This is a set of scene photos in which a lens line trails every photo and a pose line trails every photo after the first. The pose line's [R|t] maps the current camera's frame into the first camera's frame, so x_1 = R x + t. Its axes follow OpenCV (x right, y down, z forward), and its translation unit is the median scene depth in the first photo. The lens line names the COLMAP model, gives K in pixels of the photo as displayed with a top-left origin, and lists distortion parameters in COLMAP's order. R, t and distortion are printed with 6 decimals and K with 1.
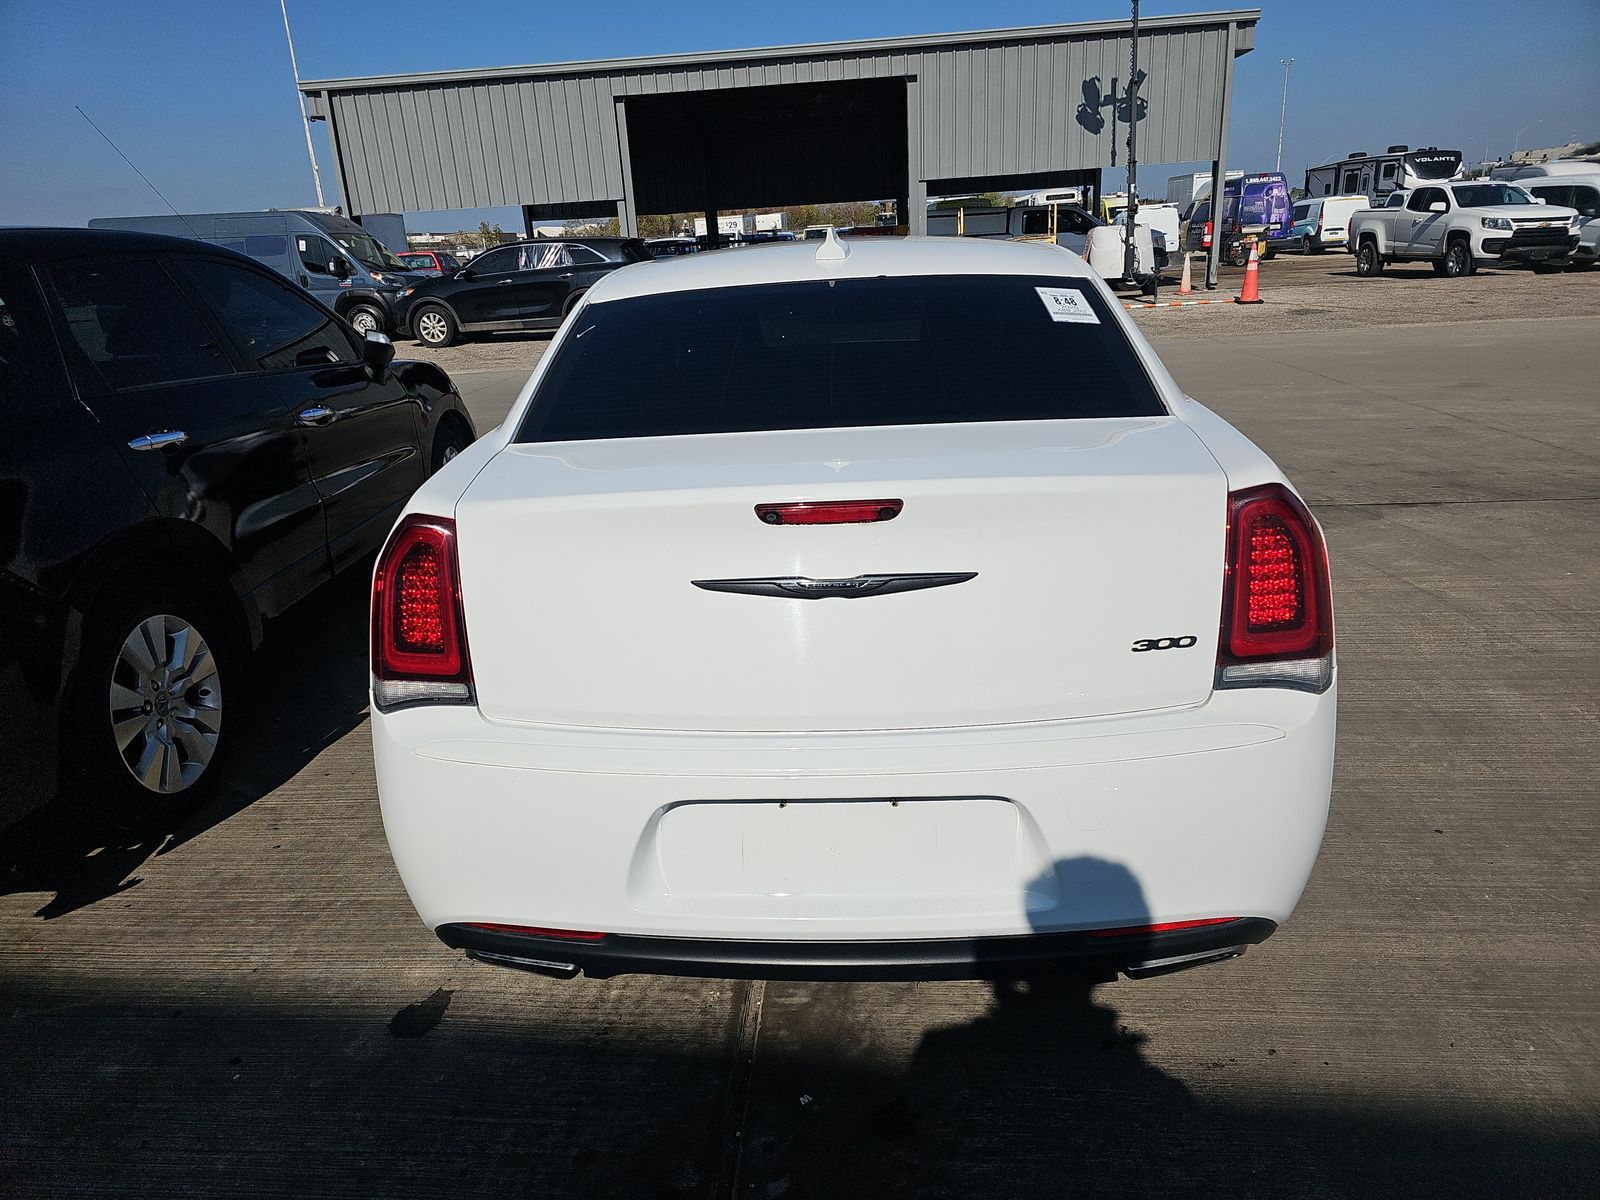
lens RADIAL K [[1051.6, 0, 790.8], [0, 1051.6, 594.8], [0, 0, 1]] dist [0.066692, -0.069510]
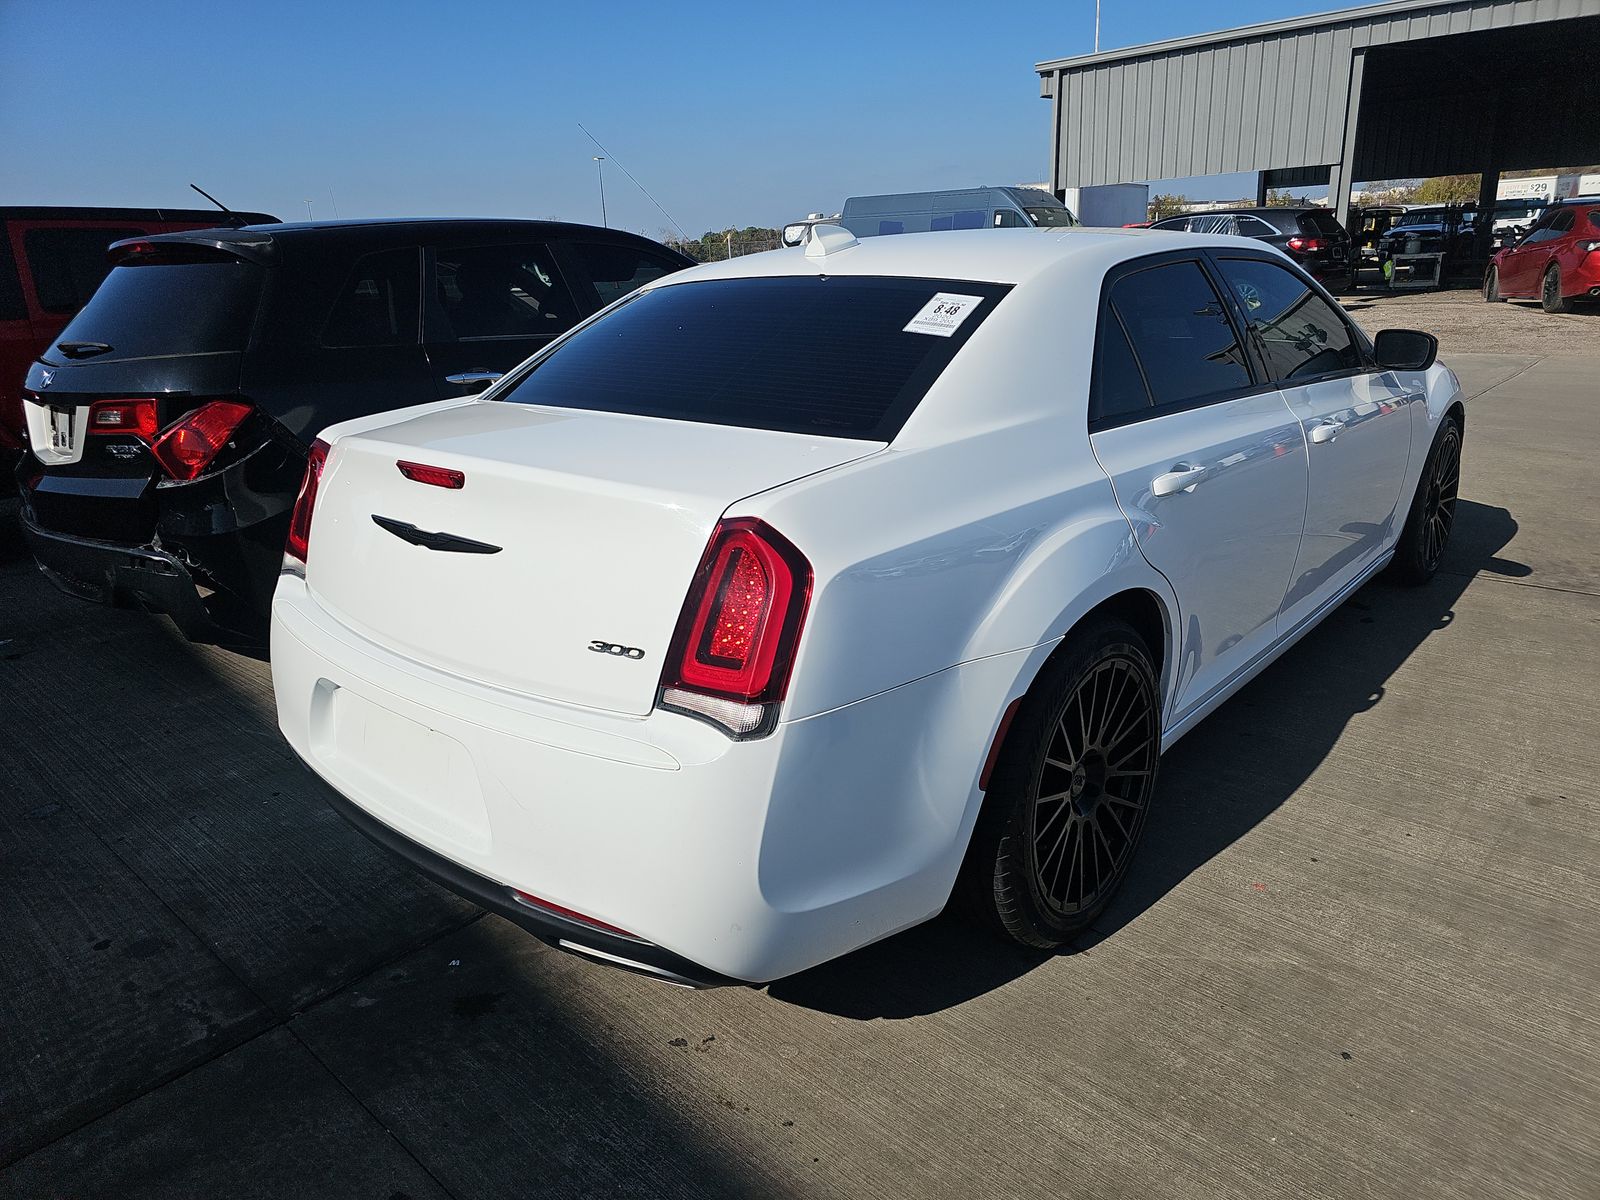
lens RADIAL K [[1051.6, 0, 790.8], [0, 1051.6, 594.8], [0, 0, 1]] dist [0.066692, -0.069510]
pose [[0.787506, 0.206124, -0.580817, 0.091761], [-0.191182, 0.977626, 0.087730, -0.011020], [0.585905, 0.041954, 0.809293, 0.022886]]
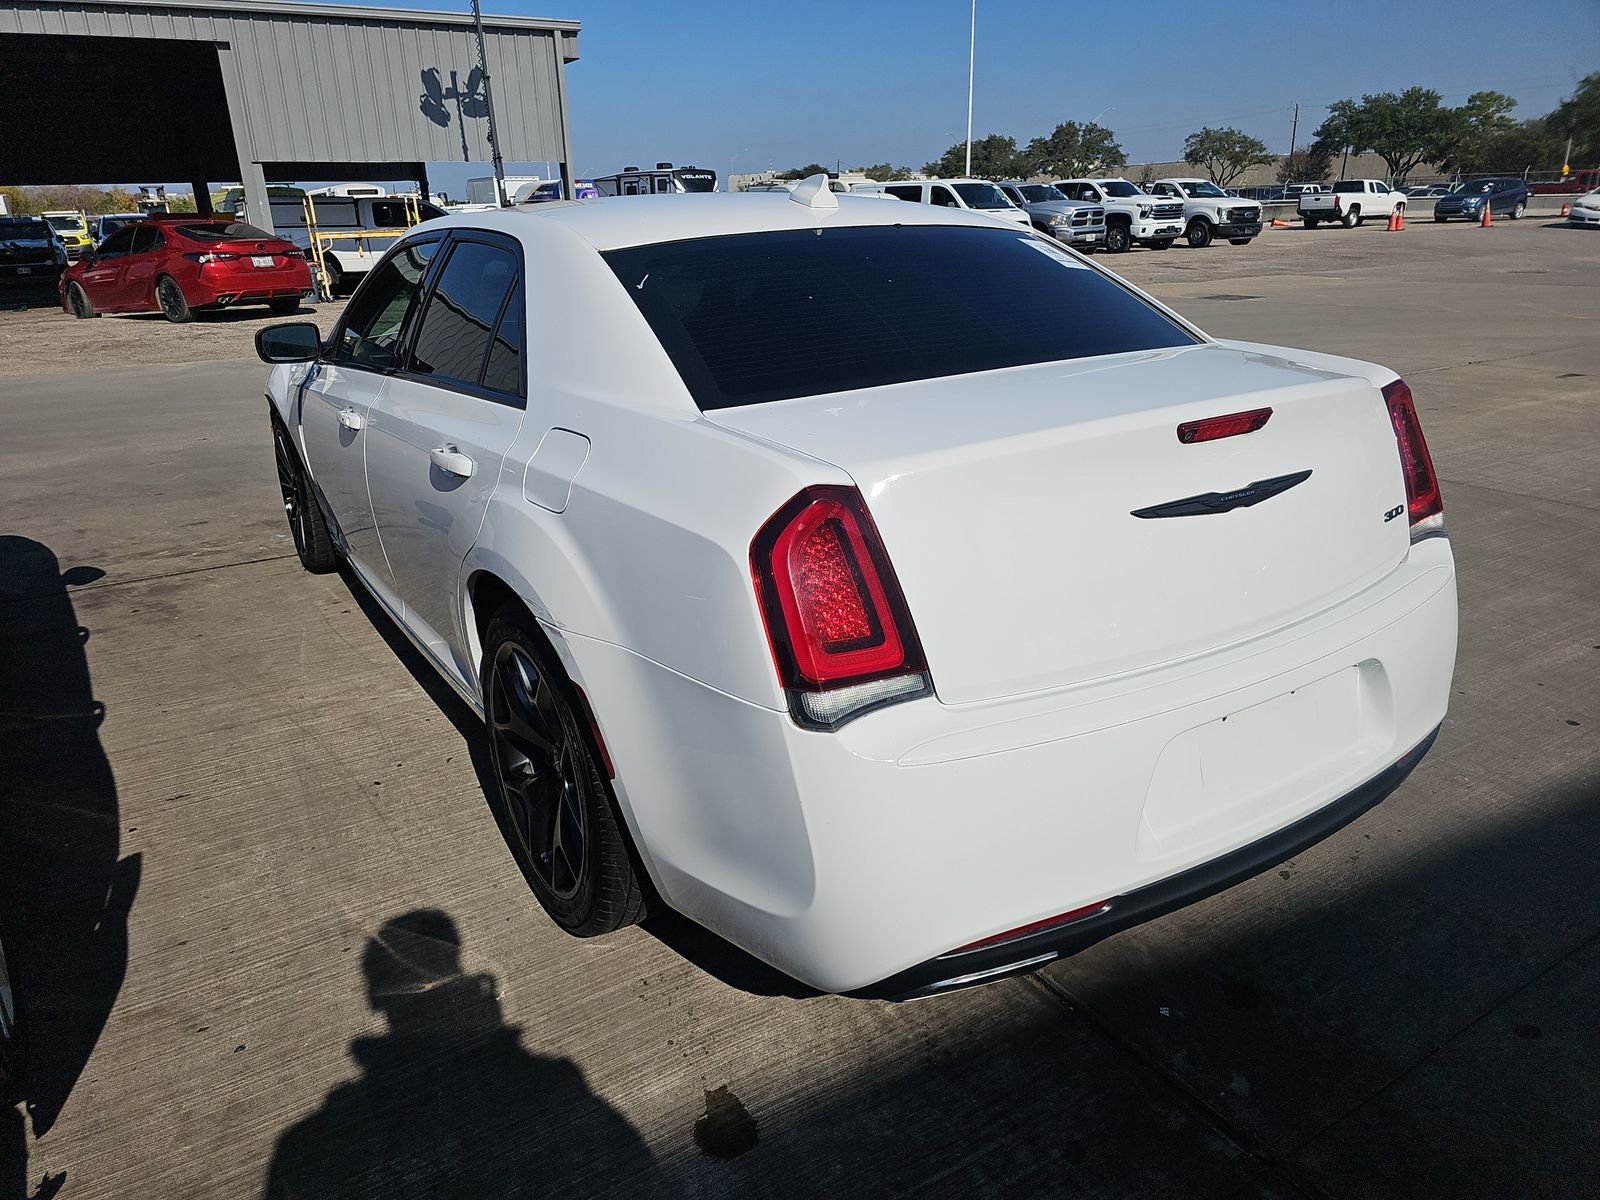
lens RADIAL K [[1064.6, 0, 800.0], [0, 1064.6, 600.0], [0, 0, 1]] dist [0.027471, -0.031693]
pose [[0.807095, -0.168781, 0.565783, -0.078474], [0.168675, 0.984246, 0.052997, -0.003123], [-0.565814, 0.052659, 0.822849, 0.032457]]
